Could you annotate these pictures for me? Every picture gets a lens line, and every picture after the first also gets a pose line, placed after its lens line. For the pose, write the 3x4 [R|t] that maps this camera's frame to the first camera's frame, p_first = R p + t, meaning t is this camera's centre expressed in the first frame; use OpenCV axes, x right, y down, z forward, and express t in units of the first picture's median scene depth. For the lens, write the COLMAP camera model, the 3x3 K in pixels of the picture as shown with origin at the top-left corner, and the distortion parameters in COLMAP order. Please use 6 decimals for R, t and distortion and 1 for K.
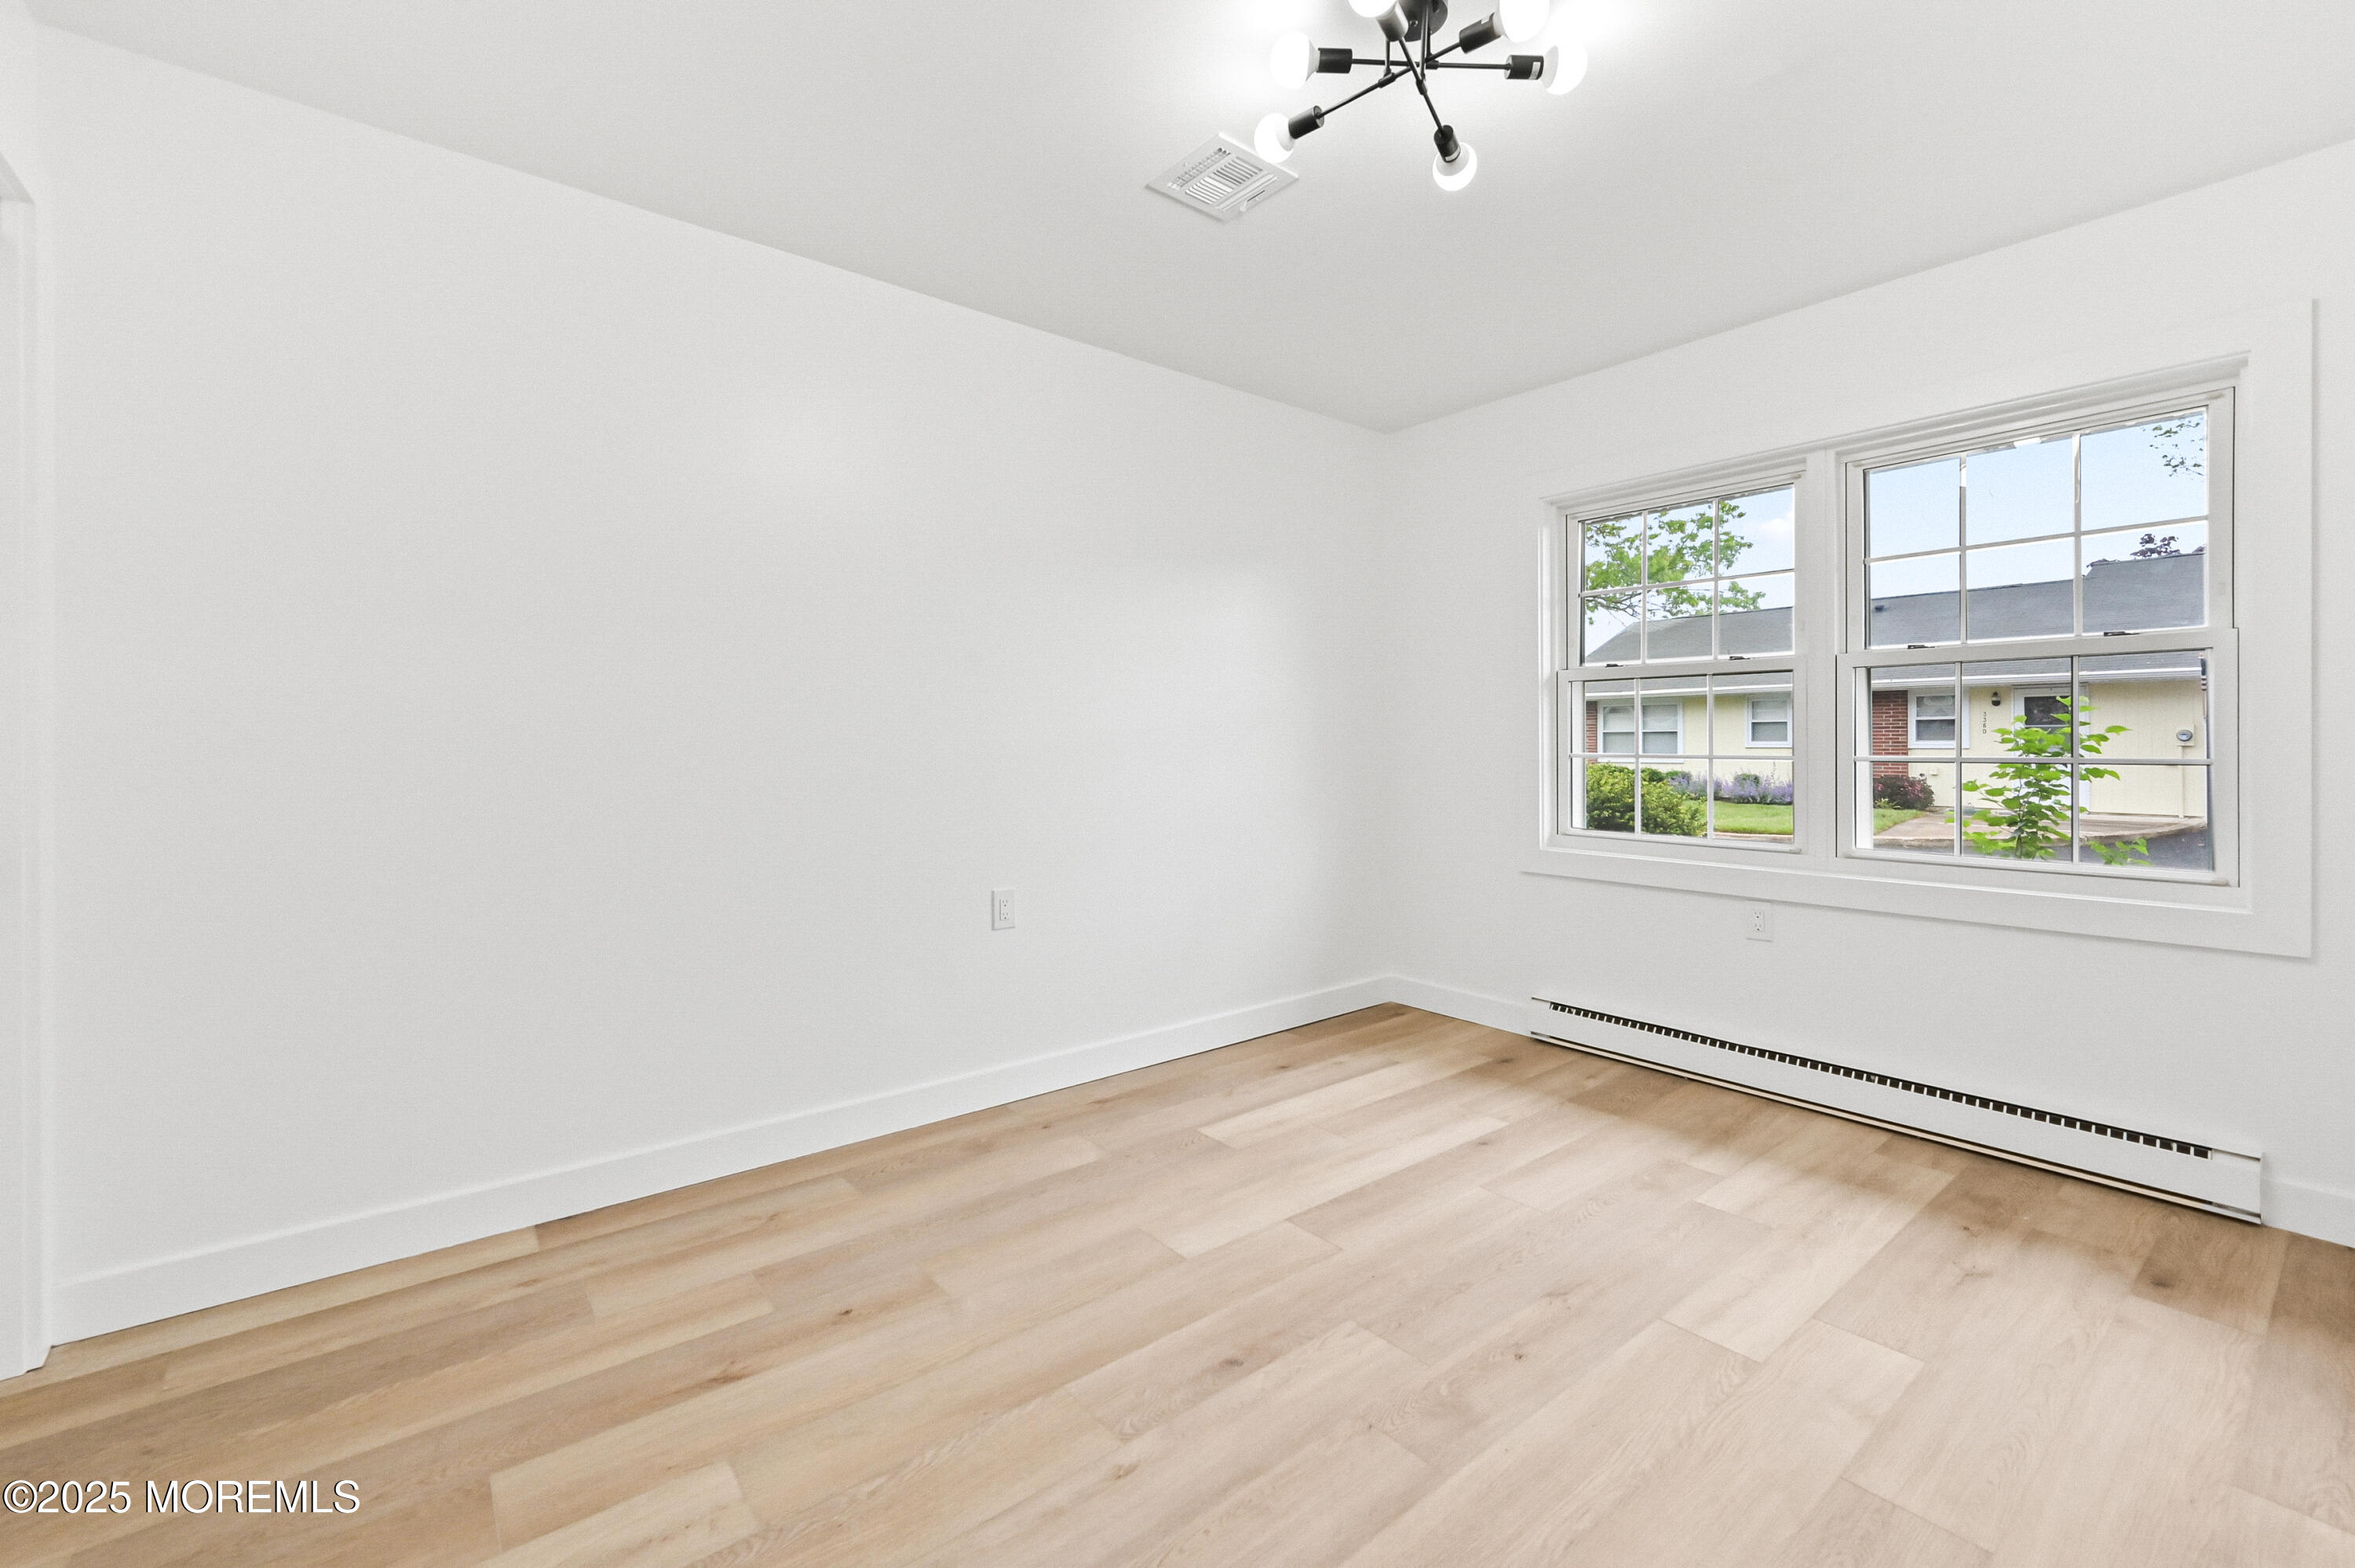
lens RADIAL K [[972.3, 0, 1177.8], [0, 972.3, 750.8], [0, 0, 1]] dist [0.011793, 0.000096]
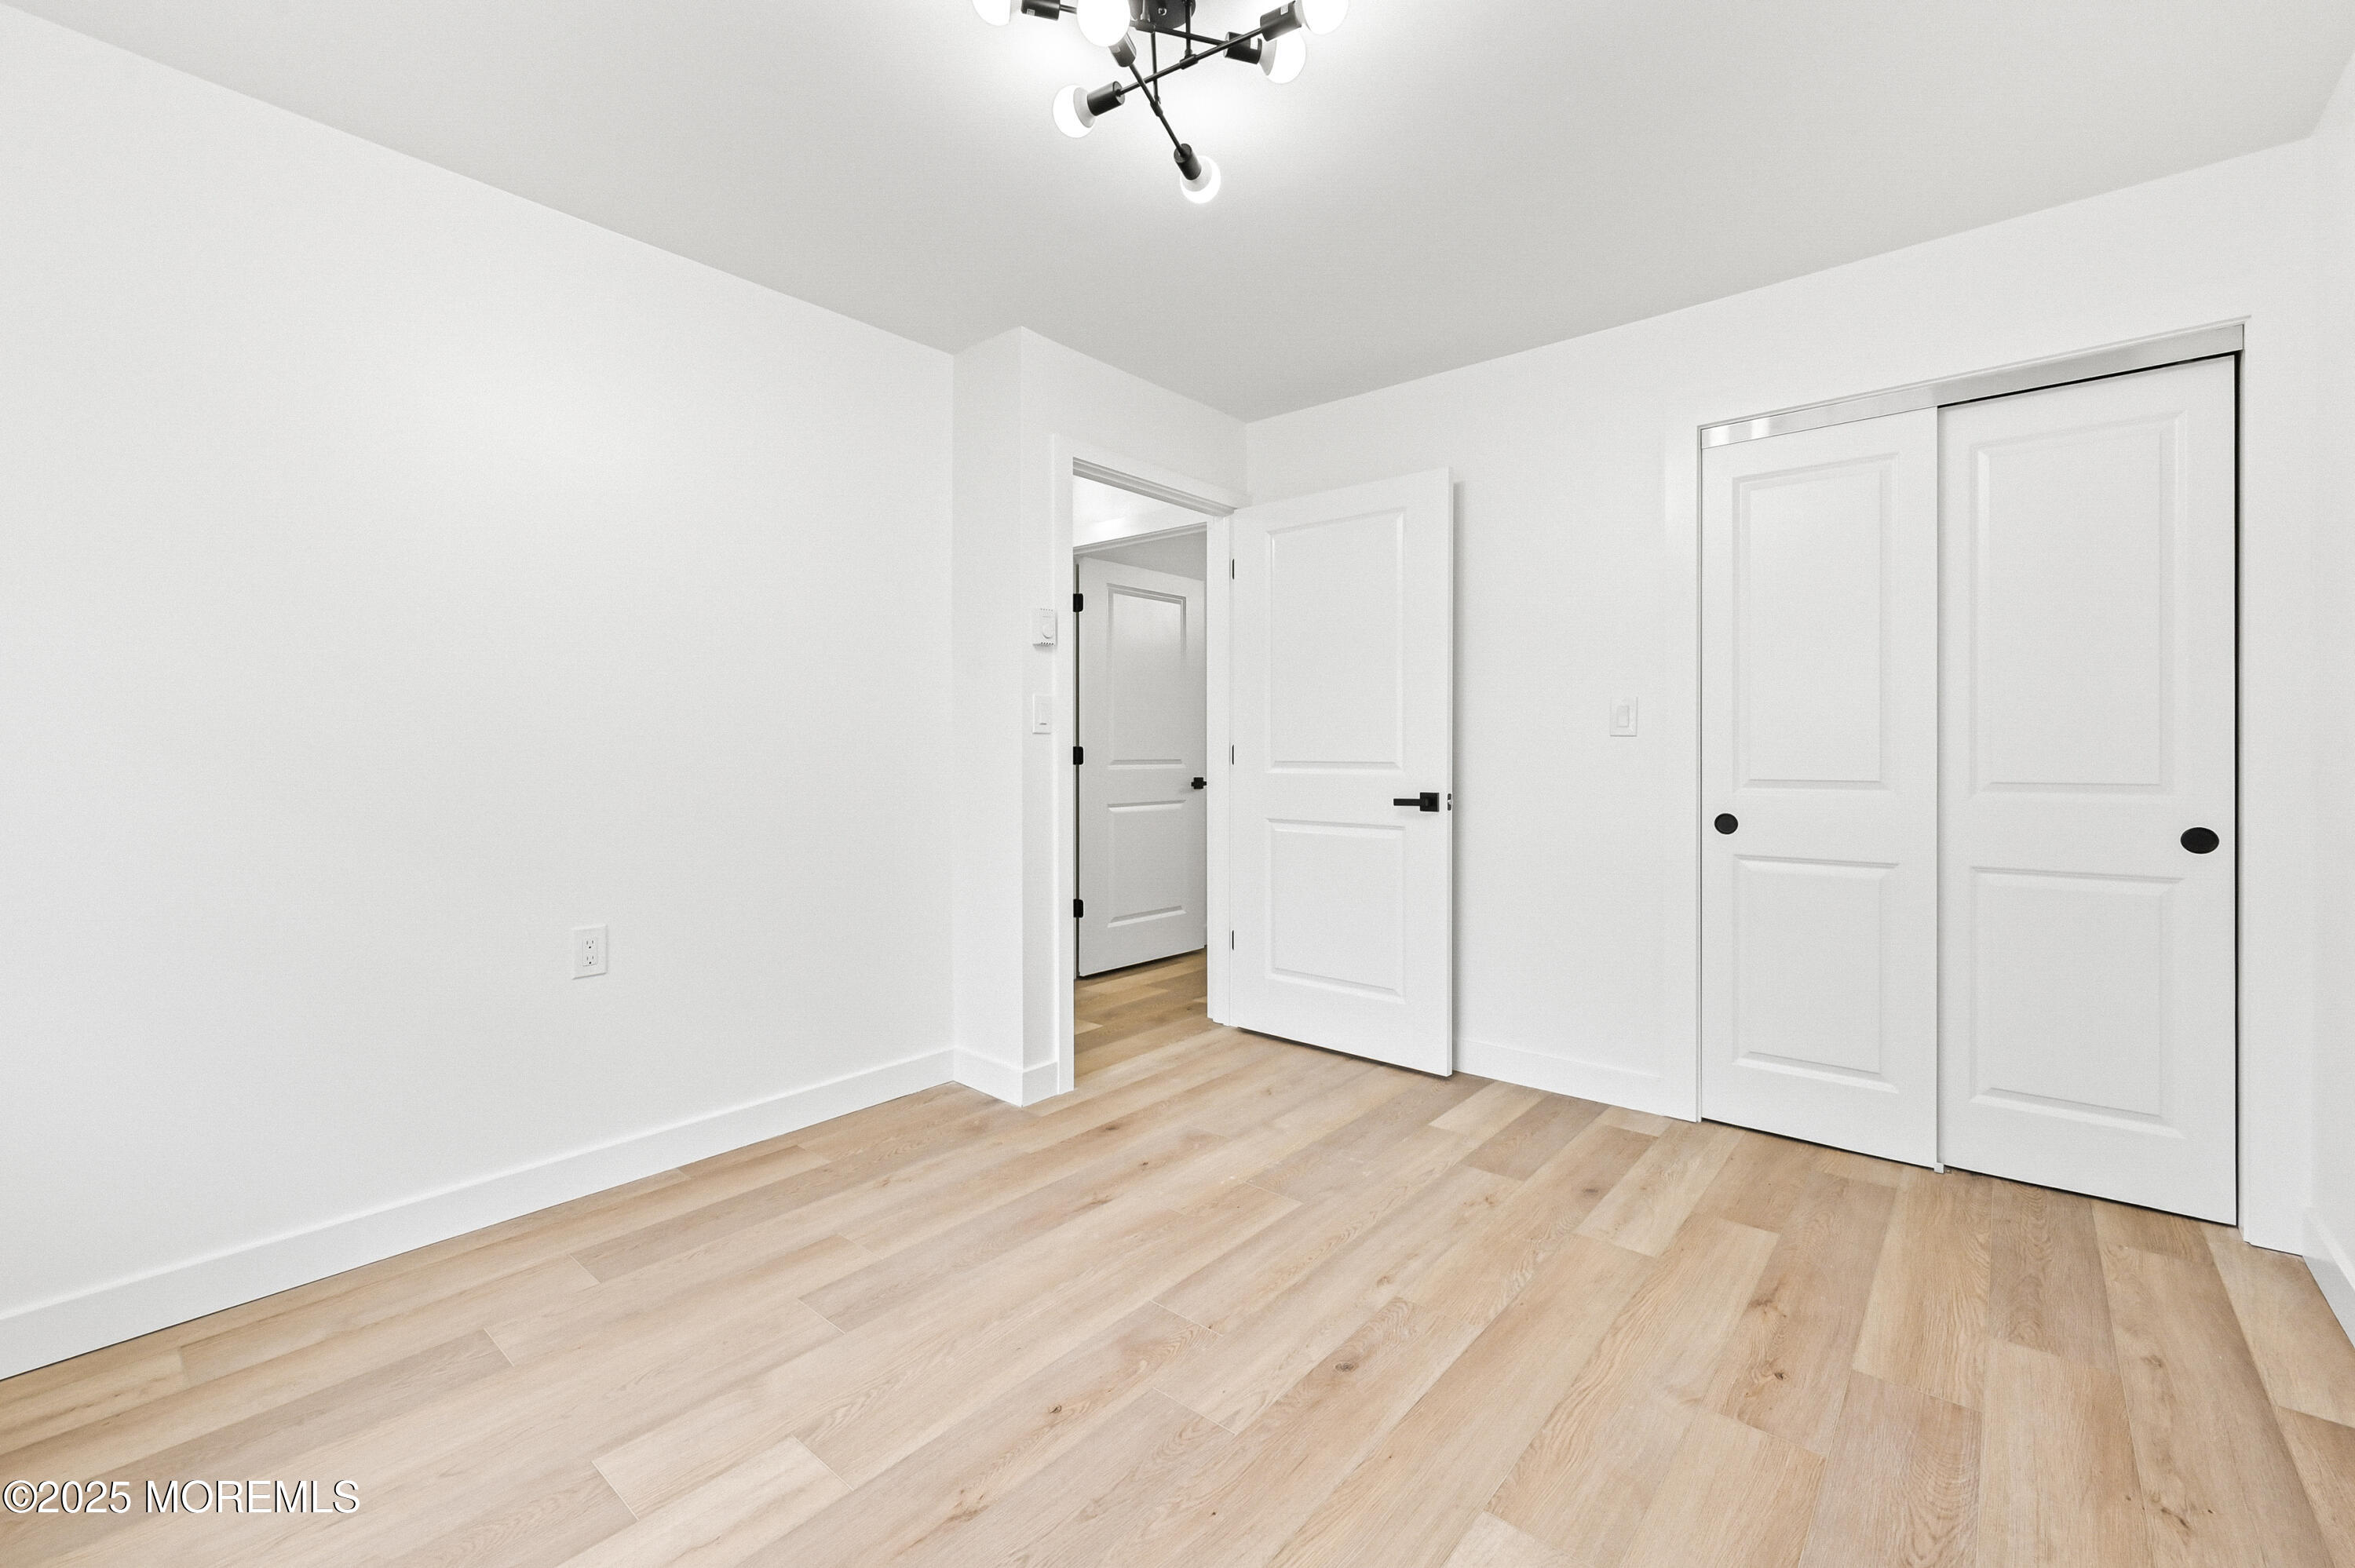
lens RADIAL K [[967.6, 0, 1170.1], [0, 967.6, 729.8], [0, 0, 1]] dist [0.021576, 0.000308]
pose [[-0.983586, -0.001696, -0.180430, 0.424231], [0.002439, 0.999739, -0.022695, -0.004042], [0.180422, -0.022762, -0.983326, 2.008108]]
